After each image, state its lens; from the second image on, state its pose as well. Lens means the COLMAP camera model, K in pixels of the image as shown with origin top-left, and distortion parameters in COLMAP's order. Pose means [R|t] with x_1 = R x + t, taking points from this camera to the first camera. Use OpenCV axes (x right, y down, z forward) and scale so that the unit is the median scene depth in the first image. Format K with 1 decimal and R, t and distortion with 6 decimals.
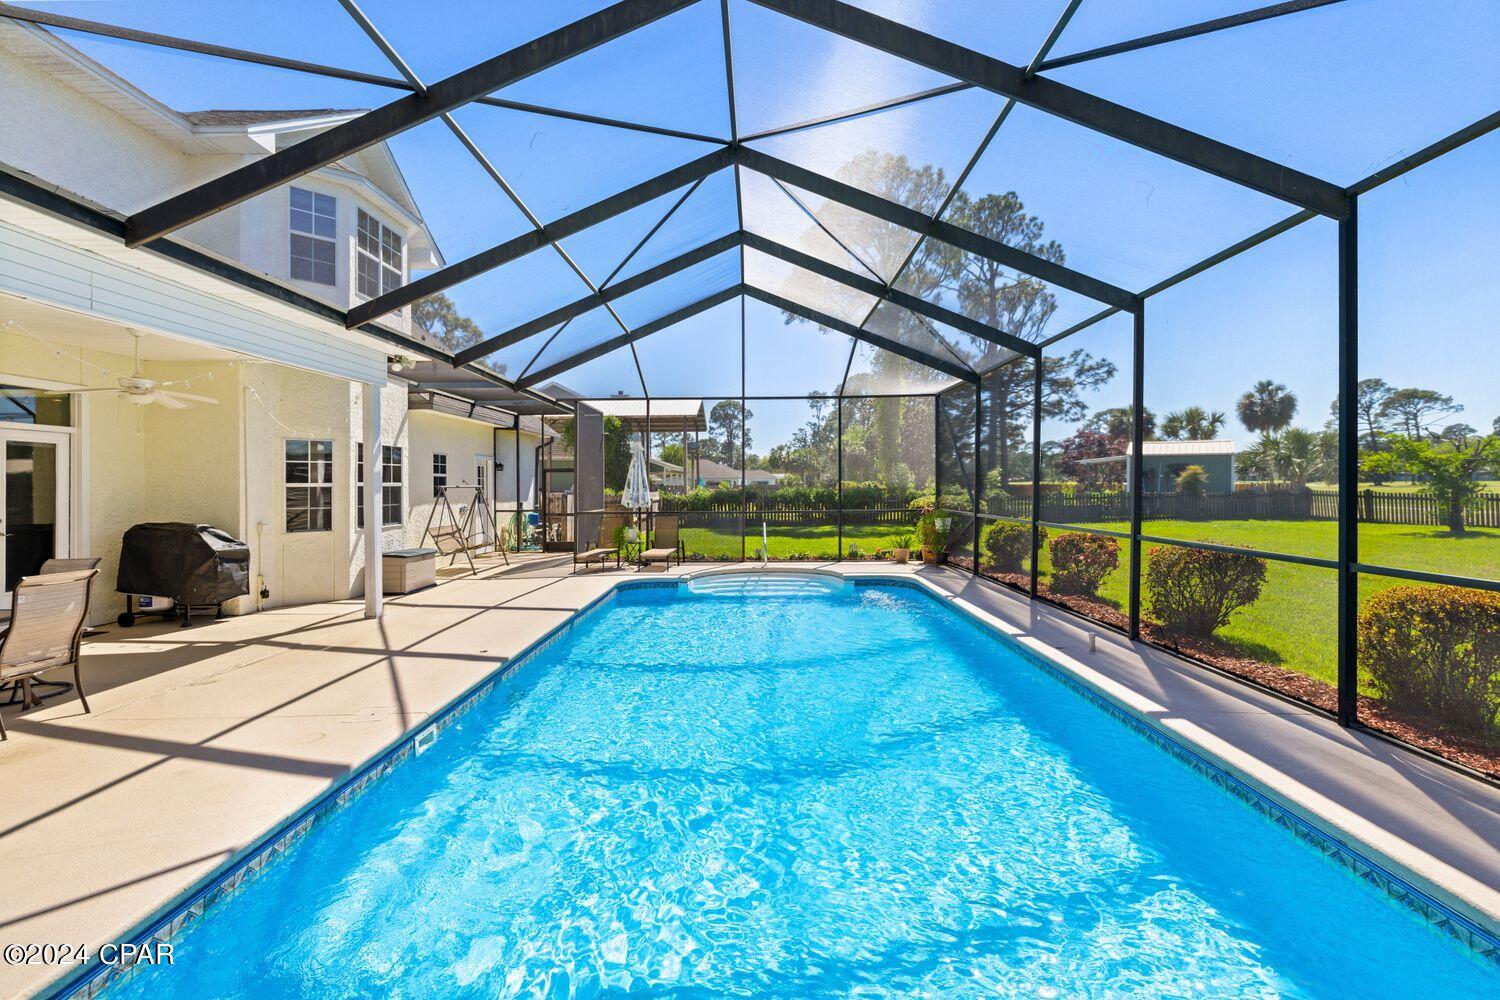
lens RADIAL K [[640.6, 0, 756.8], [0, 640.6, 490.3], [0, 0, 1]] dist [-0.002097, 0.000262]
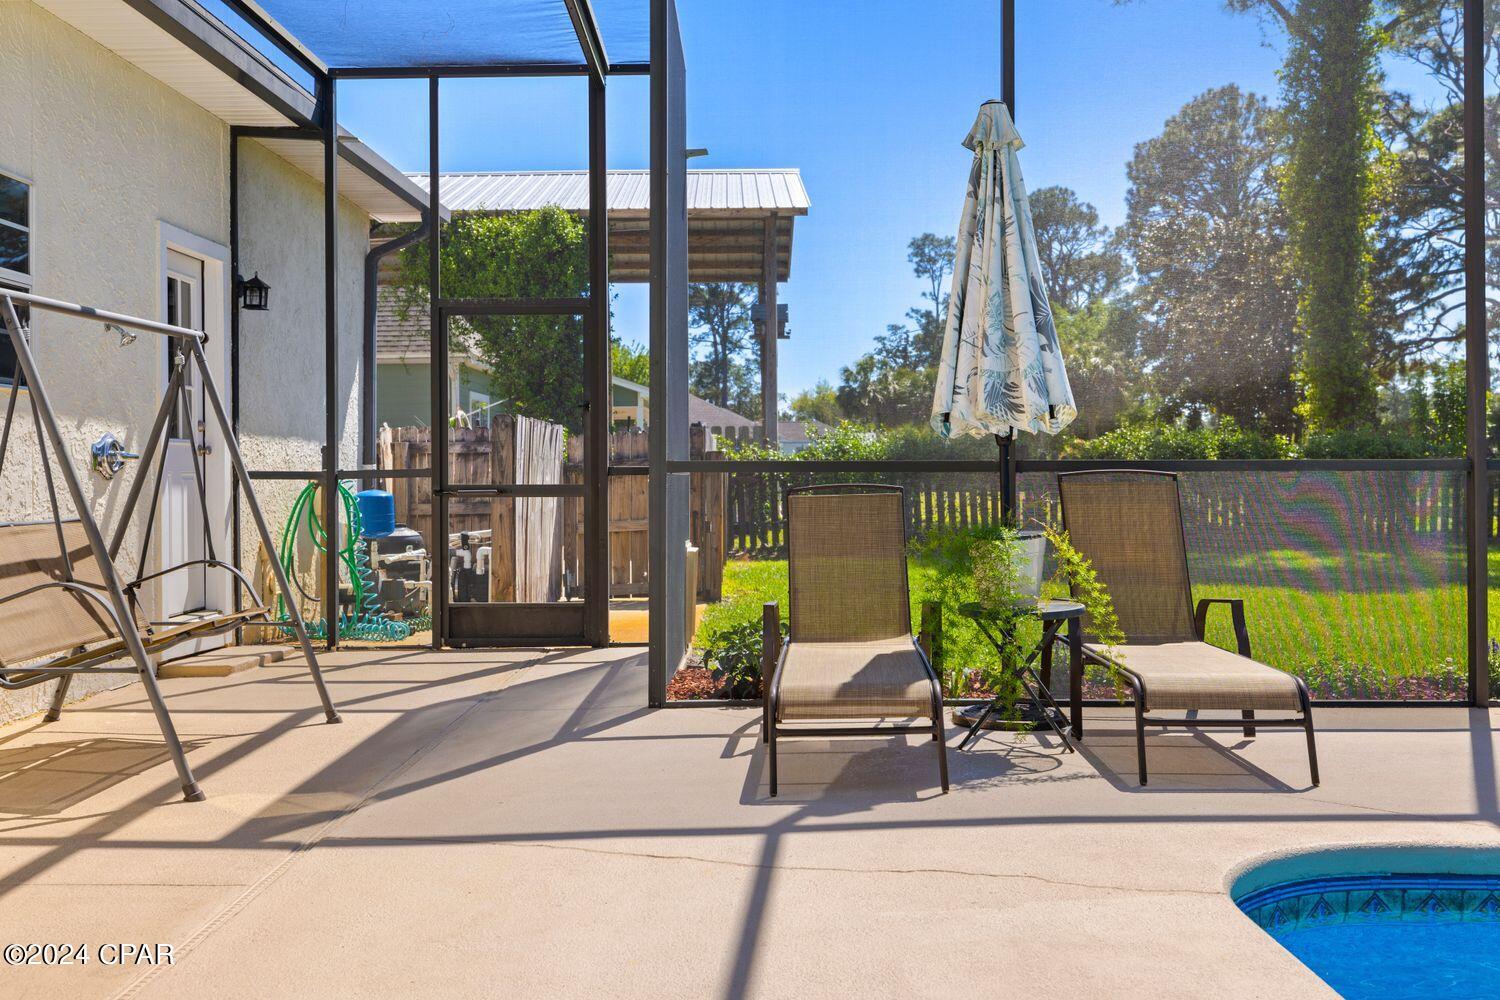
lens RADIAL K [[1484.7, 0, 748.6], [0, 1484.7, 494.3], [0, 0, 1]] dist [-0.011432, 0.000000]
pose [[0.999916, 0.005914, -0.011570, -0.204386], [-0.005769, 0.999904, 0.012570, 0.031228], [0.011643, -0.012503, 0.999854, 0.433722]]
